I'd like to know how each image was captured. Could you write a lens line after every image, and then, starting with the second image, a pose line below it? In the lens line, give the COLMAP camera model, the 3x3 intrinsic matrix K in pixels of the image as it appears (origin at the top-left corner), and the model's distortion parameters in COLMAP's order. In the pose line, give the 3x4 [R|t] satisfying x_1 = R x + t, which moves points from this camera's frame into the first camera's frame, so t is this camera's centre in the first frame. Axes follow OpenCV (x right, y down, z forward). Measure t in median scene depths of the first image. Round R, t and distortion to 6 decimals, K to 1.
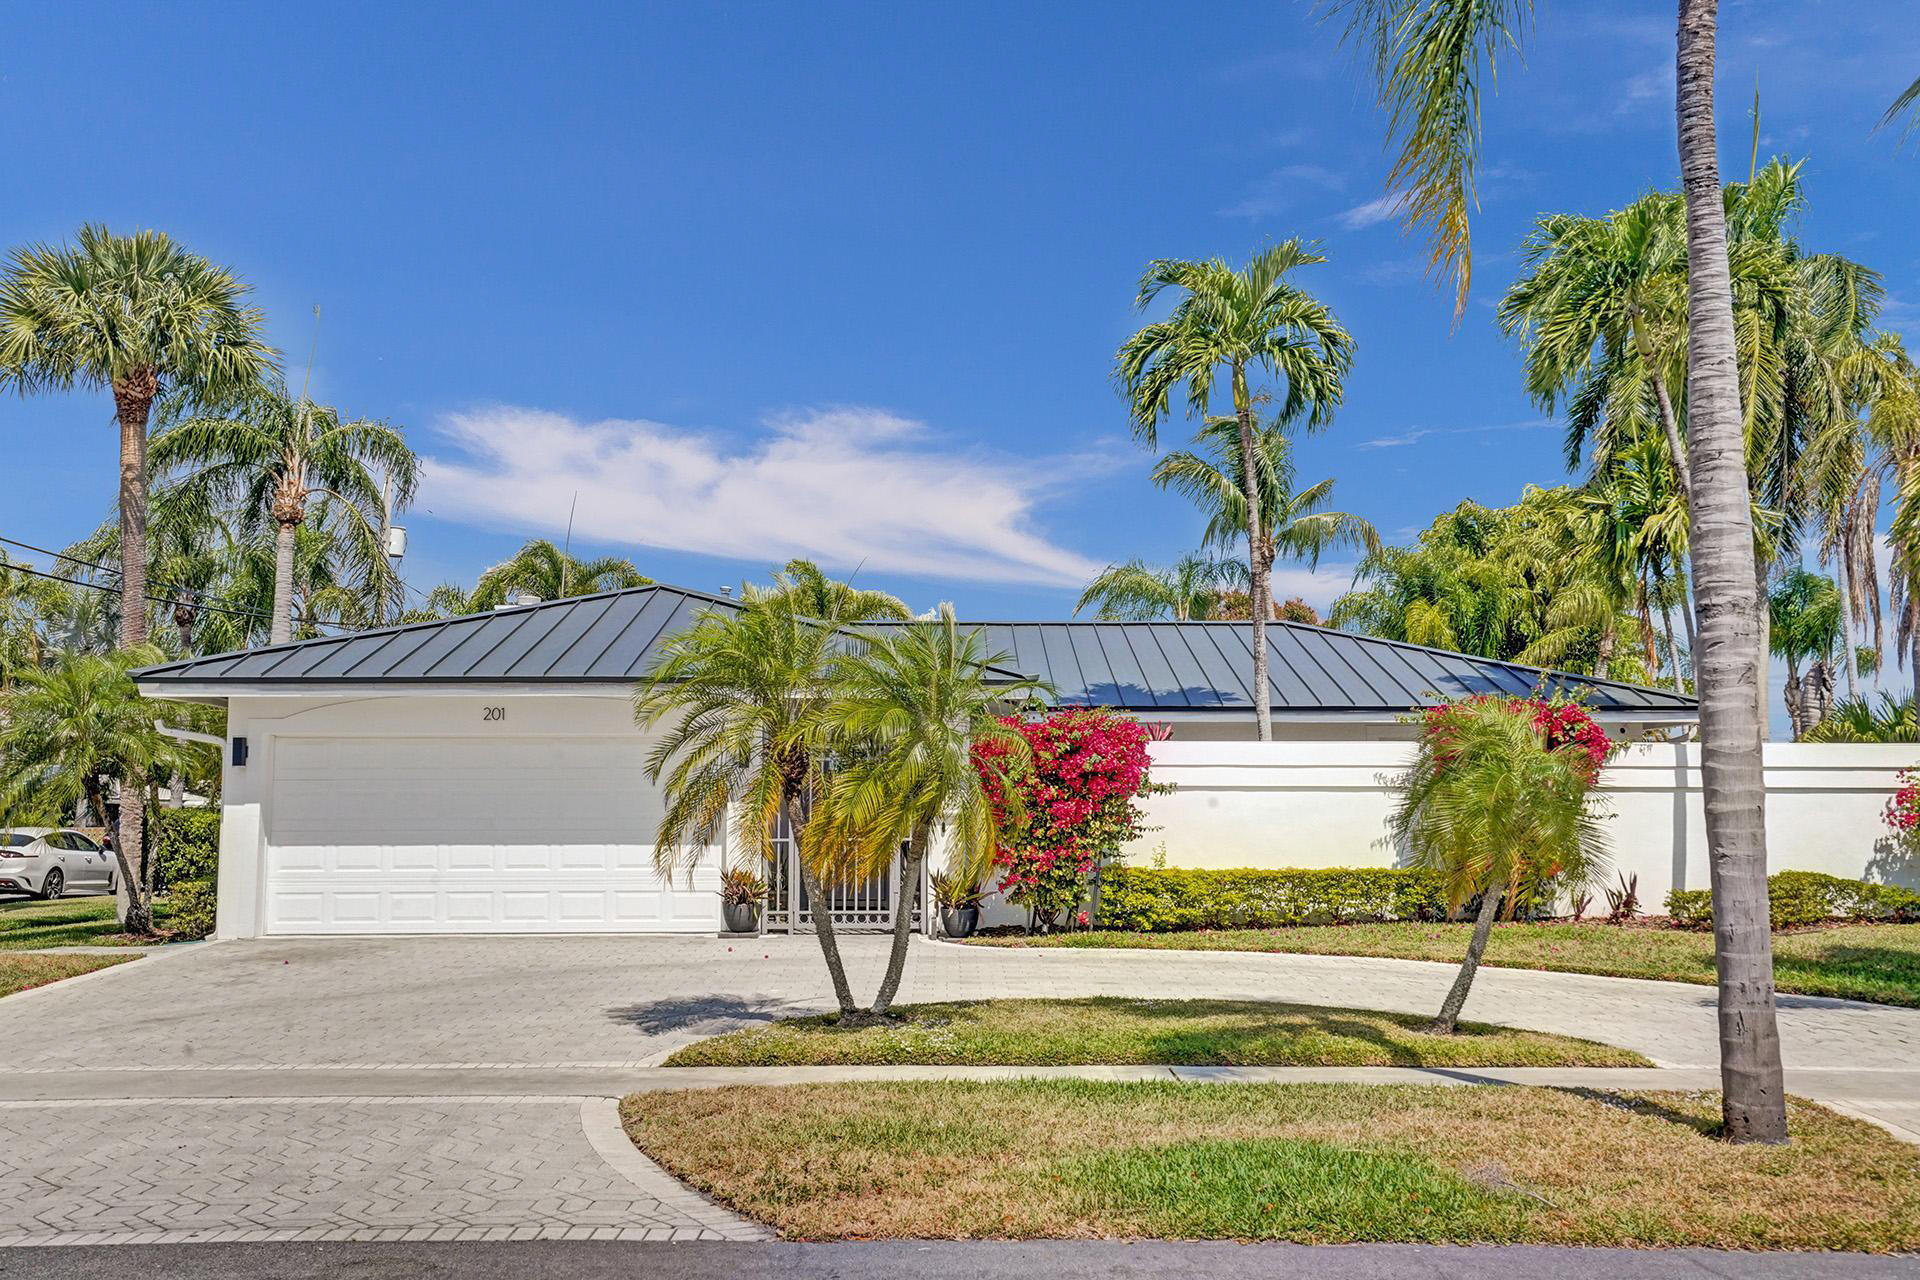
lens RADIAL K [[1807.2, 0, 941.1], [0, 1807.2, 631.2], [0, 0, 1]] dist [0.036890, 0.000000]
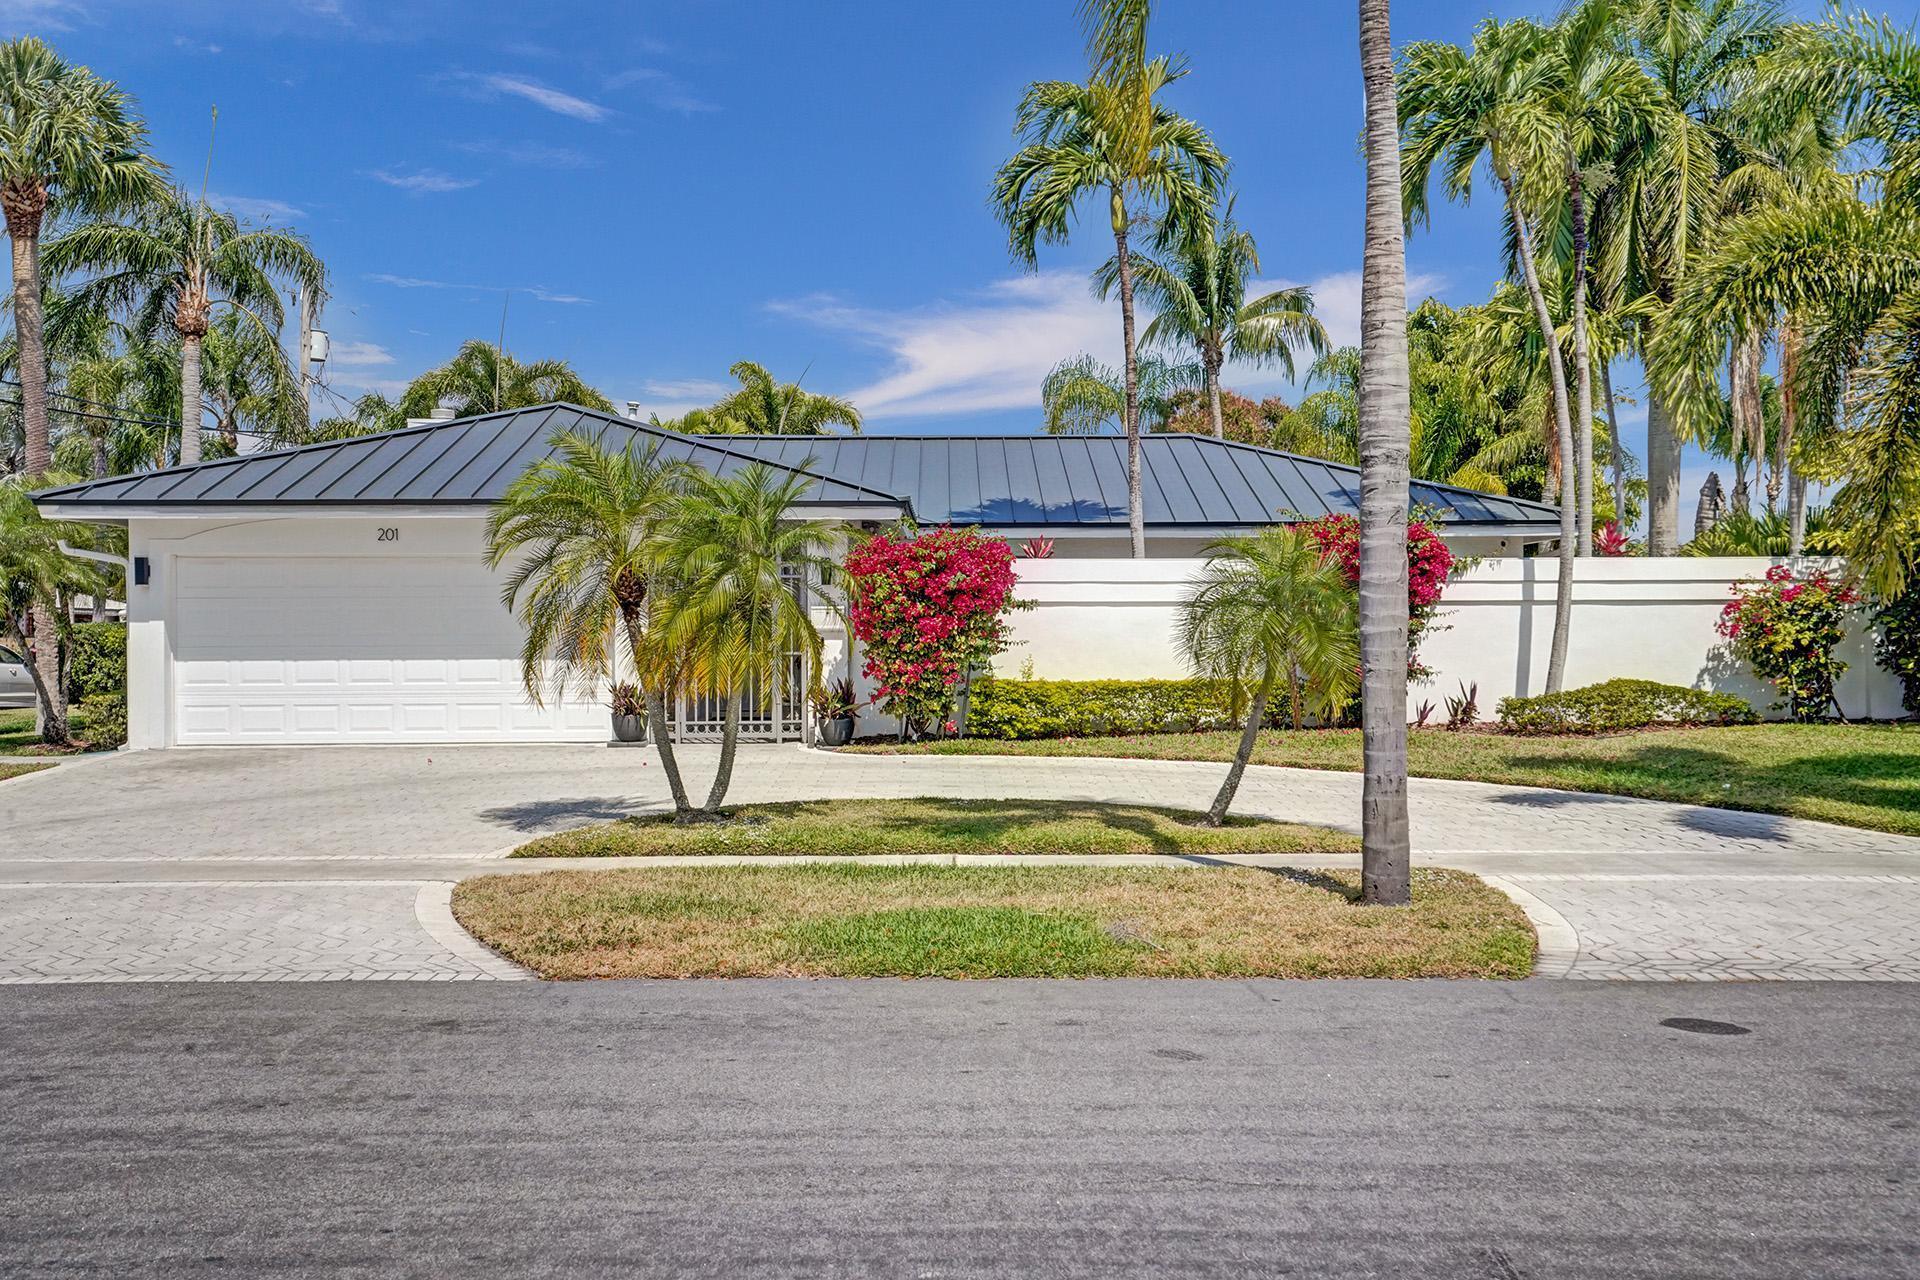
lens RADIAL K [[1944.3, 0, 963.4], [0, 1944.3, 640.6], [0, 0, 1]] dist [0.041431, 0.000000]
pose [[0.999951, -0.003689, 0.009132, 0.076630], [0.002646, 0.993733, 0.111751, -0.018885], [-0.009487, -0.111722, 0.993694, -0.125585]]
